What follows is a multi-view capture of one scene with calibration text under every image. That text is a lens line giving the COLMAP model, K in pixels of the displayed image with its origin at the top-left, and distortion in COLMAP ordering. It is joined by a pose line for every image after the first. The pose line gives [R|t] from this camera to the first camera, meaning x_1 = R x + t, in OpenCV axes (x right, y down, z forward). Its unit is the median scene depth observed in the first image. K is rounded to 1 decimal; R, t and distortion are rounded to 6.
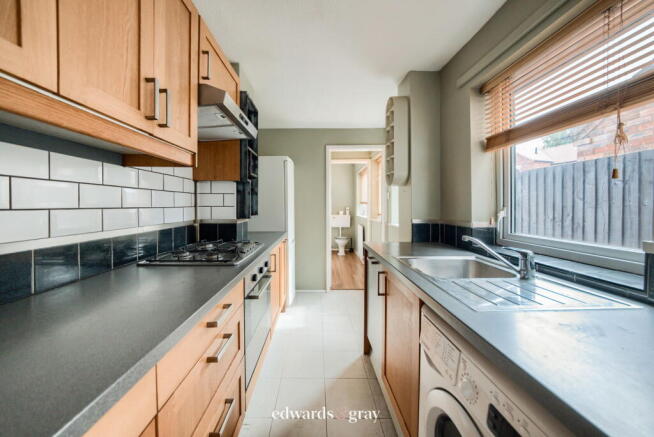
lens RADIAL K [[222.7, 0, 324.7], [0, 222.7, 207.8], [0, 0, 1]] dist [-0.018590, -0.000127]
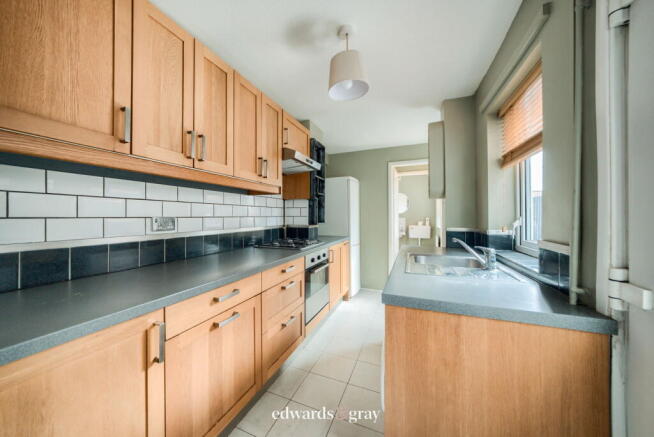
lens RADIAL K [[222.7, 0, 325.4], [0, 222.7, 216.7], [0, 0, 1]] dist [-0.018590, -0.000127]
pose [[0.928790, 0.000885, -0.370607, 0.286710], [-0.003831, 0.999967, -0.007212, 0.007761], [0.370588, 0.008118, 0.928762, -0.370874]]
